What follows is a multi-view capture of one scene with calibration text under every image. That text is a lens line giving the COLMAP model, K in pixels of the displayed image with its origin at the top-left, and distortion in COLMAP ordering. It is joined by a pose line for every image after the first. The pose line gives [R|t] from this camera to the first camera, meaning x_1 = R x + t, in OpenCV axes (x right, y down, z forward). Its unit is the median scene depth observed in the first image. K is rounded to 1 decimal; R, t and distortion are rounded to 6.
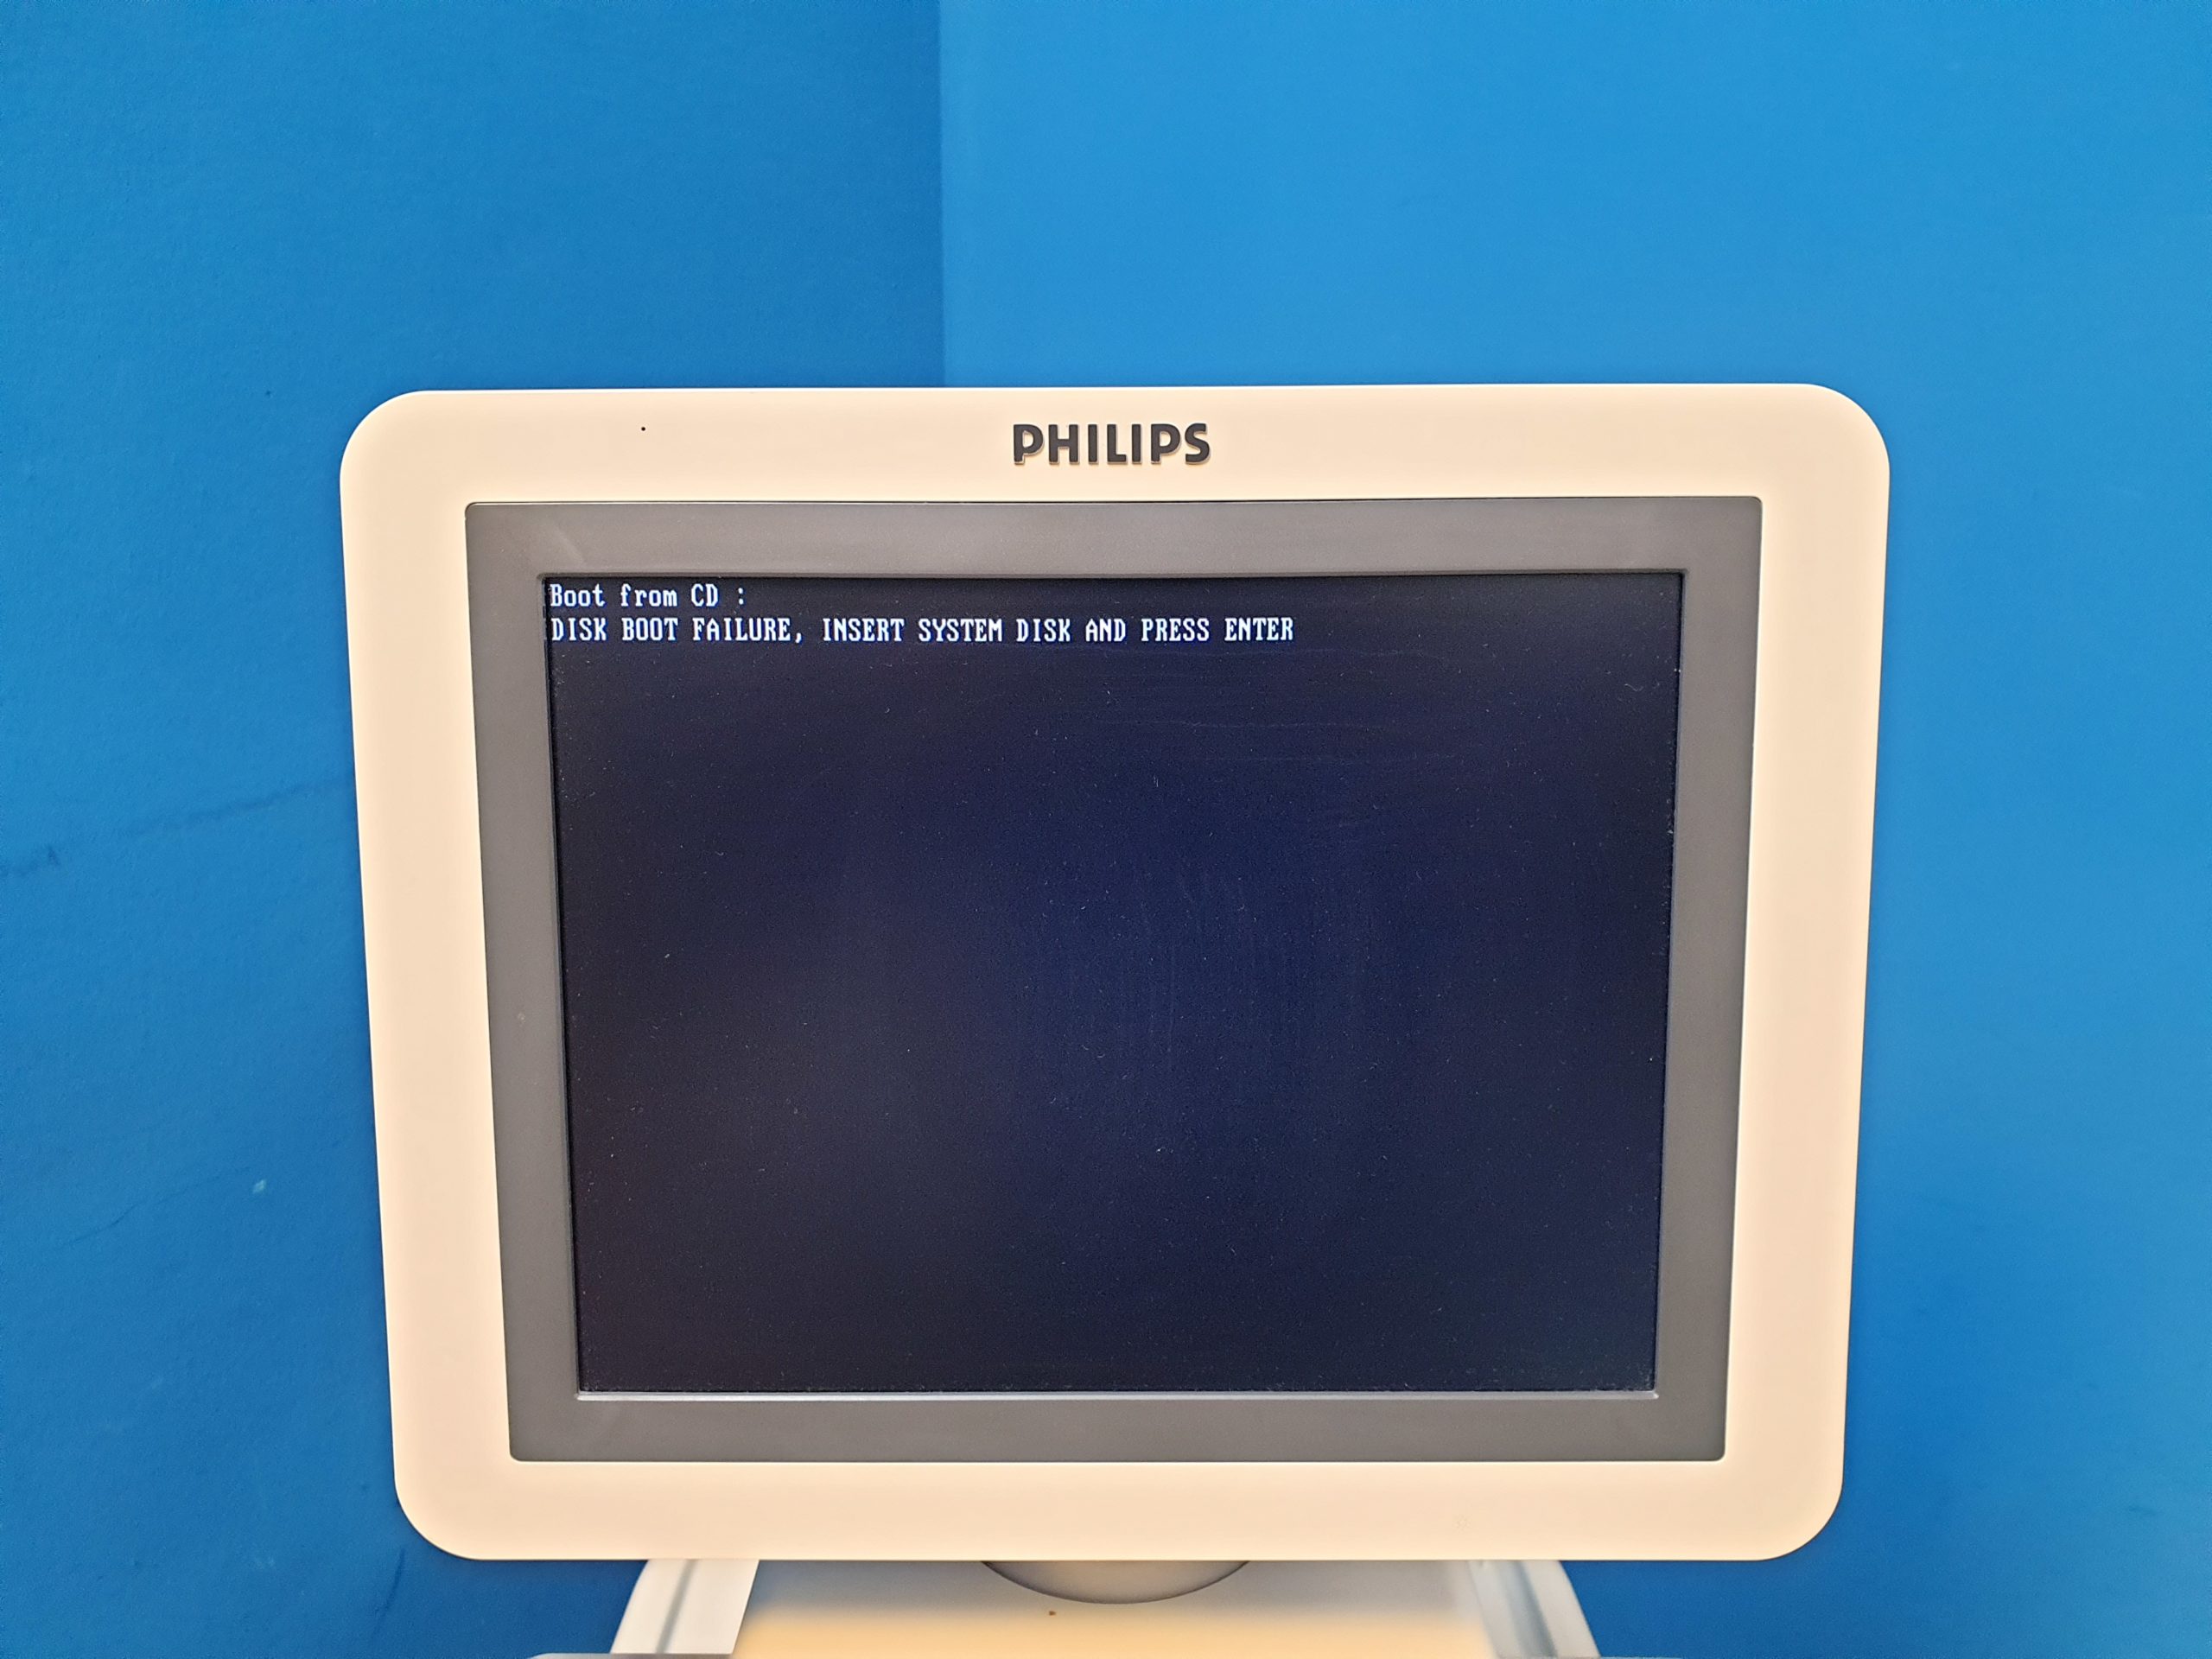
lens RADIAL K [[1687.4, 0, 1136.1], [0, 1687.4, 831.4], [0, 0, 1]] dist [0.035848, 0.000177]
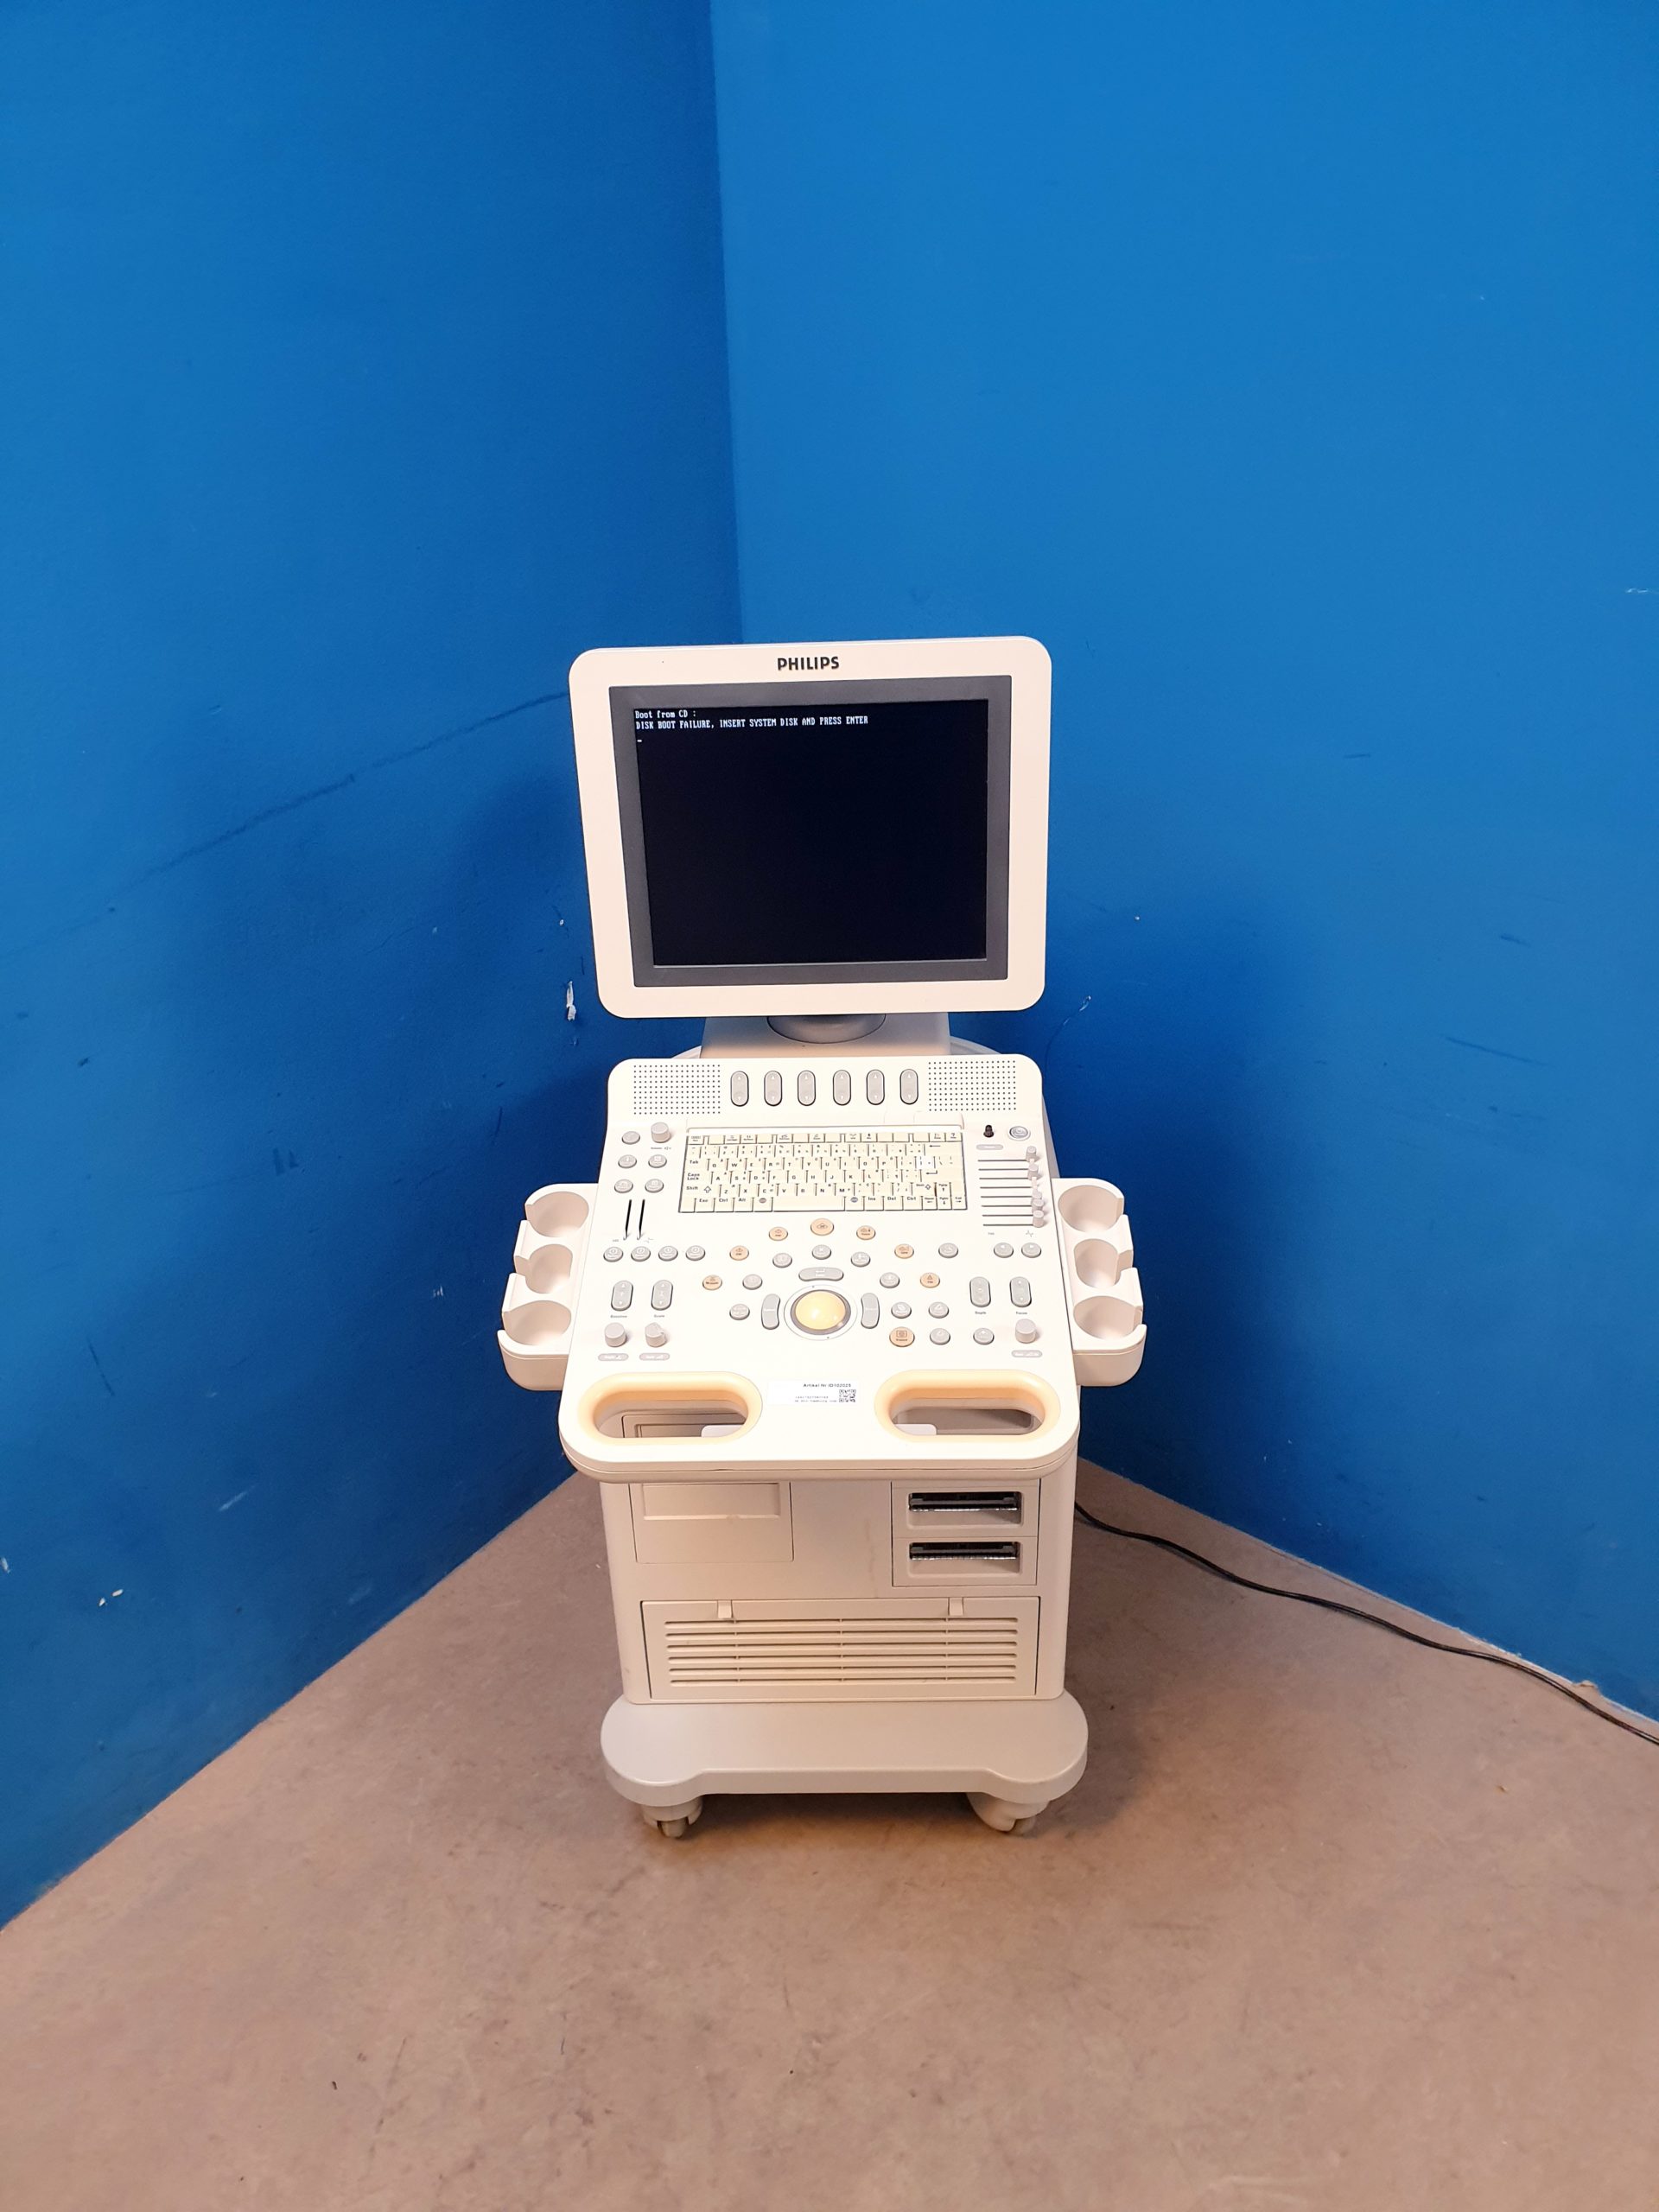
lens RADIAL K [[1727.0, 0, 824.2], [0, 1727.0, 1111.2], [0, 0, 1]] dist [0.000285, 0.025604]
pose [[0.998717, -0.013725, -0.048734, 0.160788], [0.026179, 0.963883, 0.265037, -0.273327], [0.043336, -0.265973, 0.963006, -2.336593]]
